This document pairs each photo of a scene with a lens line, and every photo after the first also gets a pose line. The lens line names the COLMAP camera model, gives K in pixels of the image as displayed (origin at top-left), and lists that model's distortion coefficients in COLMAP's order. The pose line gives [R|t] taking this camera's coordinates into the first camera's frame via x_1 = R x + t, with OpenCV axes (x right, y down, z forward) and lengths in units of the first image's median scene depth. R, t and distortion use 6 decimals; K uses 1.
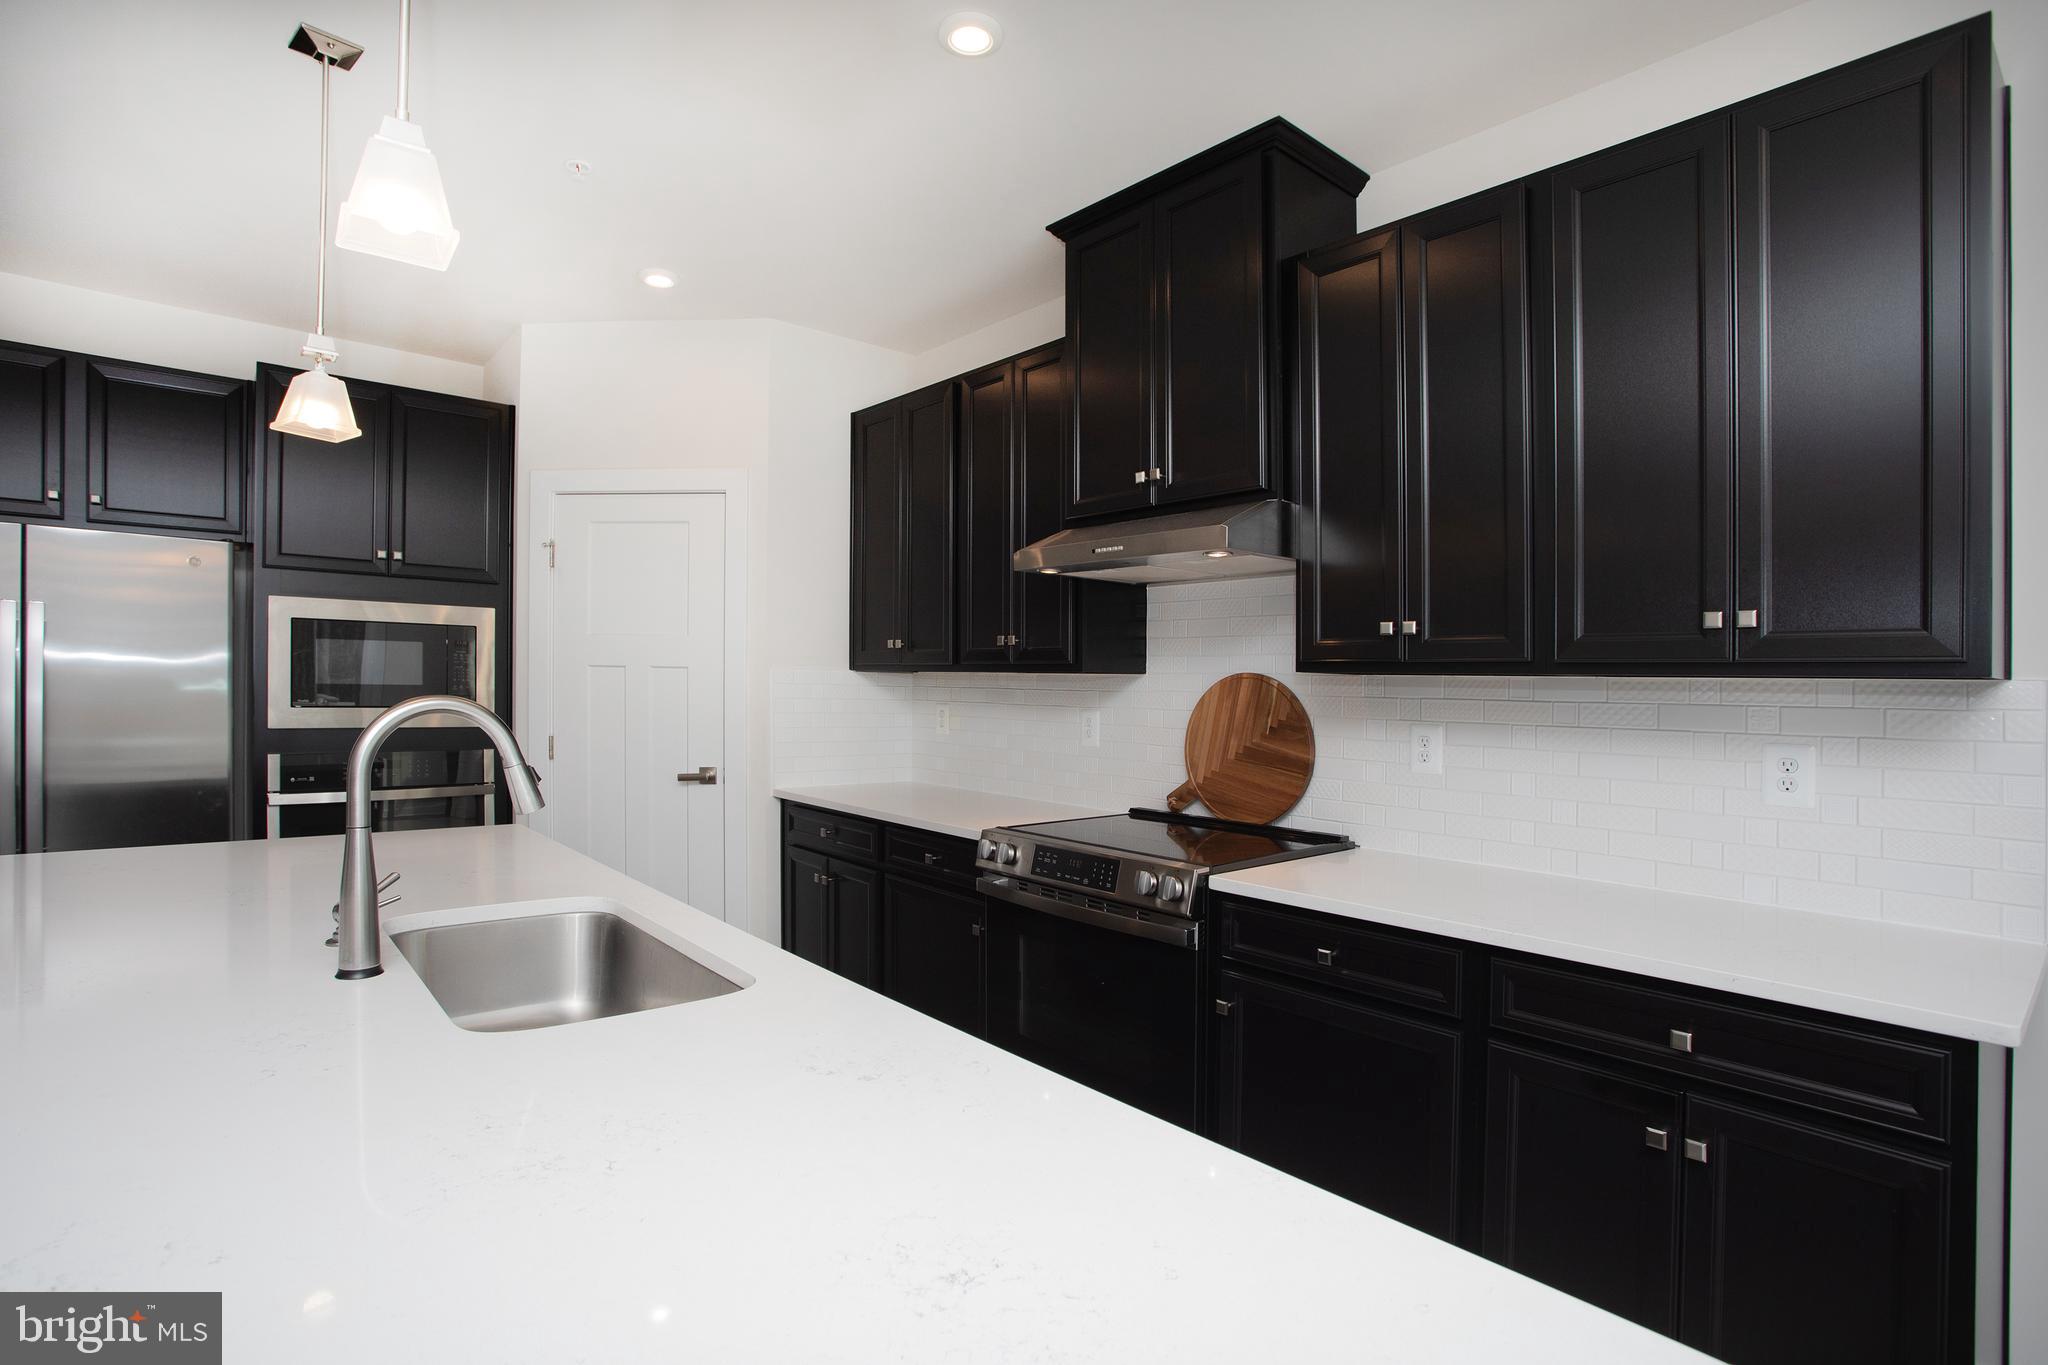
lens RADIAL K [[985.9, 0, 1021.3], [0, 985.9, 700.2], [0, 0, 1]] dist [-0.008153, 0.002711]
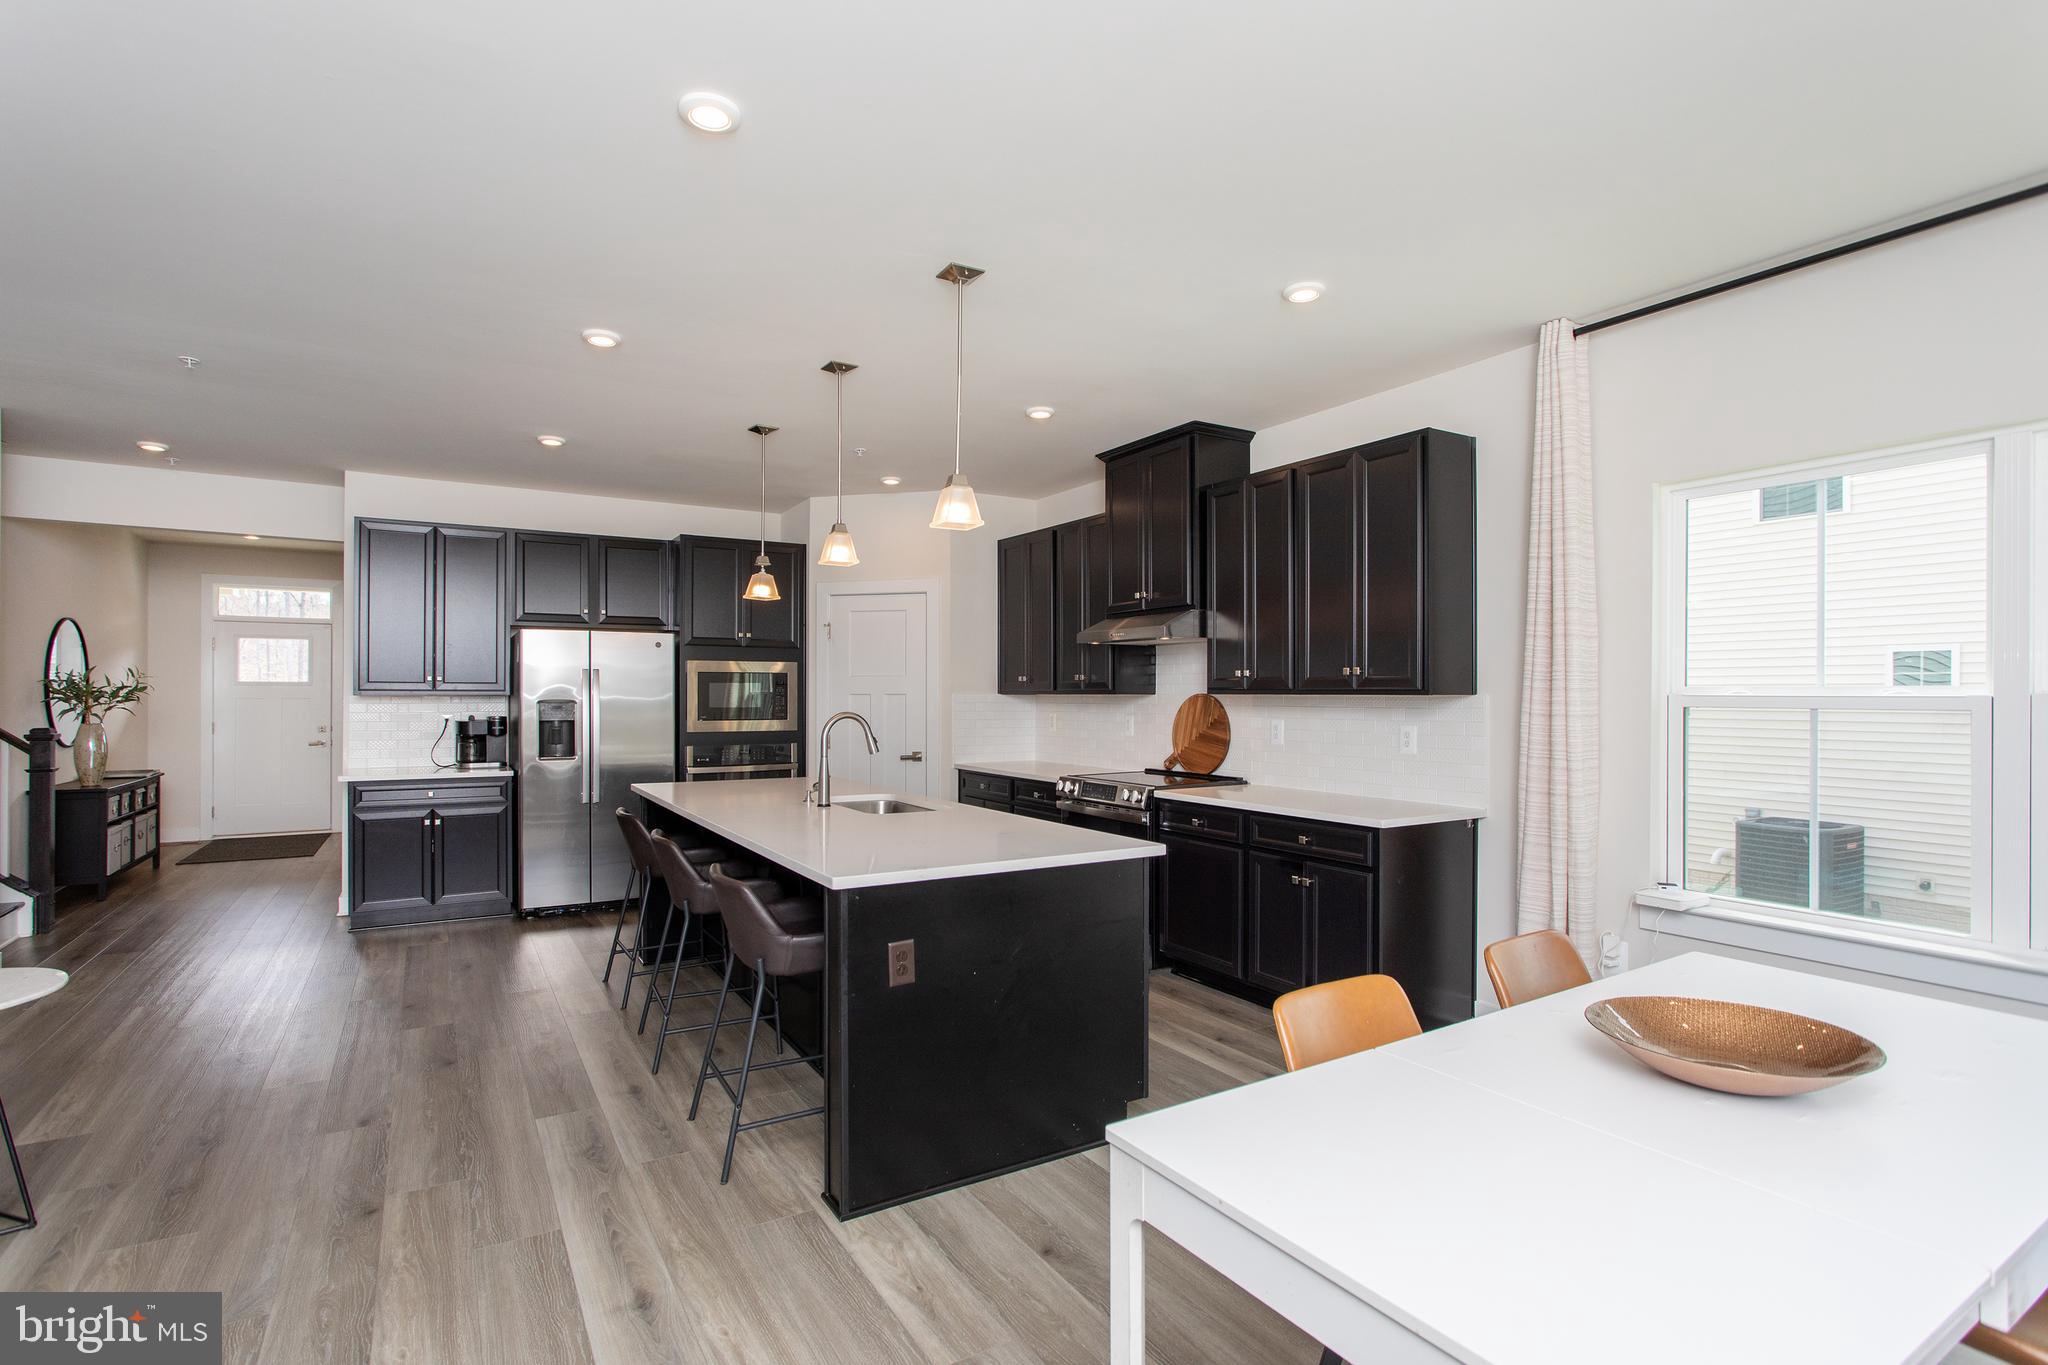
lens RADIAL K [[985.9, 0, 1039.2], [0, 985.9, 695.0], [0, 0, 1]] dist [-0.008153, 0.002711]
pose [[0.987405, -0.018981, -0.157069, 0.219889], [0.016732, 0.999738, -0.015631, -0.001867], [0.157325, 0.012806, 0.987464, -0.905332]]
